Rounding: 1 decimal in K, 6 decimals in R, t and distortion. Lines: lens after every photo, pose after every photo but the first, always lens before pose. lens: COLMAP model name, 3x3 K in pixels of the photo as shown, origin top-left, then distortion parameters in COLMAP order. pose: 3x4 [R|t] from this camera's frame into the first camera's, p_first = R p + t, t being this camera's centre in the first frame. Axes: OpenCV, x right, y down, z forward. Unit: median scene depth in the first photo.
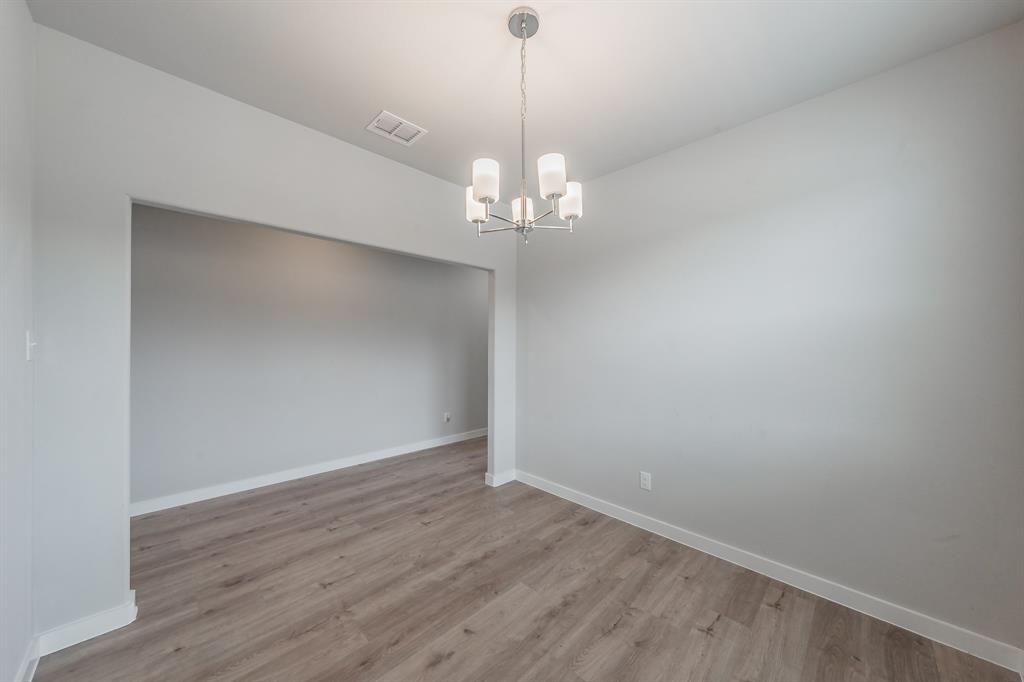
lens RADIAL K [[359.6, 0, 509.6], [0, 359.6, 347.8], [0, 0, 1]] dist [0.001198, 0.000221]
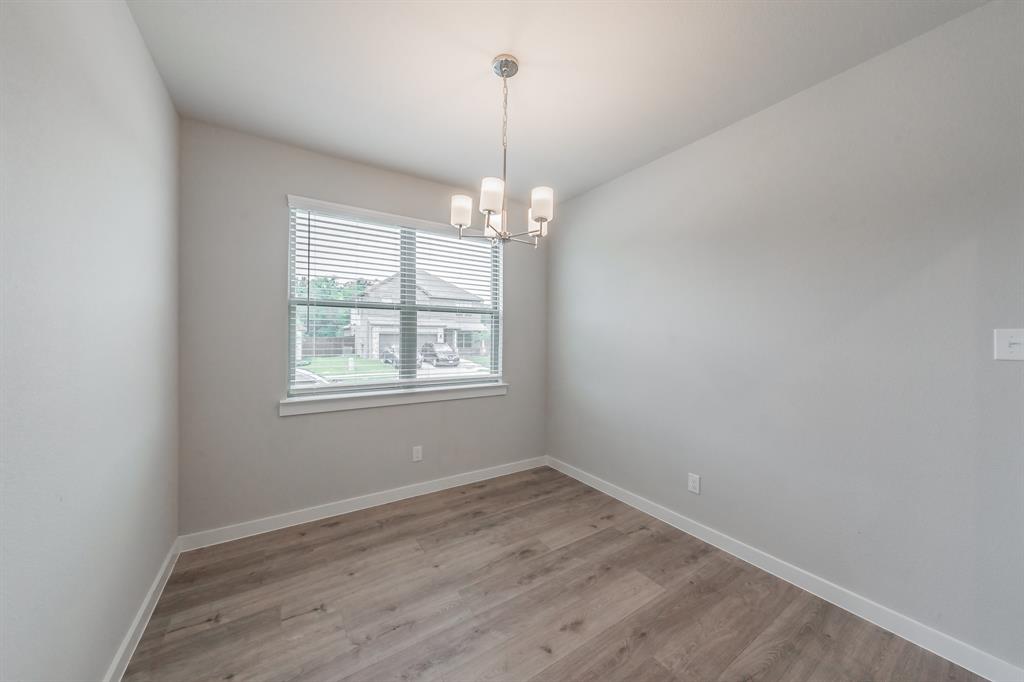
lens RADIAL K [[359.6, 0, 519.2], [0, 359.6, 339.4], [0, 0, 1]] dist [0.001198, 0.000221]
pose [[-0.982969, -0.011541, 0.183408, -0.207219], [-0.006259, 0.999550, 0.029349, -0.033159], [-0.183664, 0.027702, -0.982599, 1.918877]]
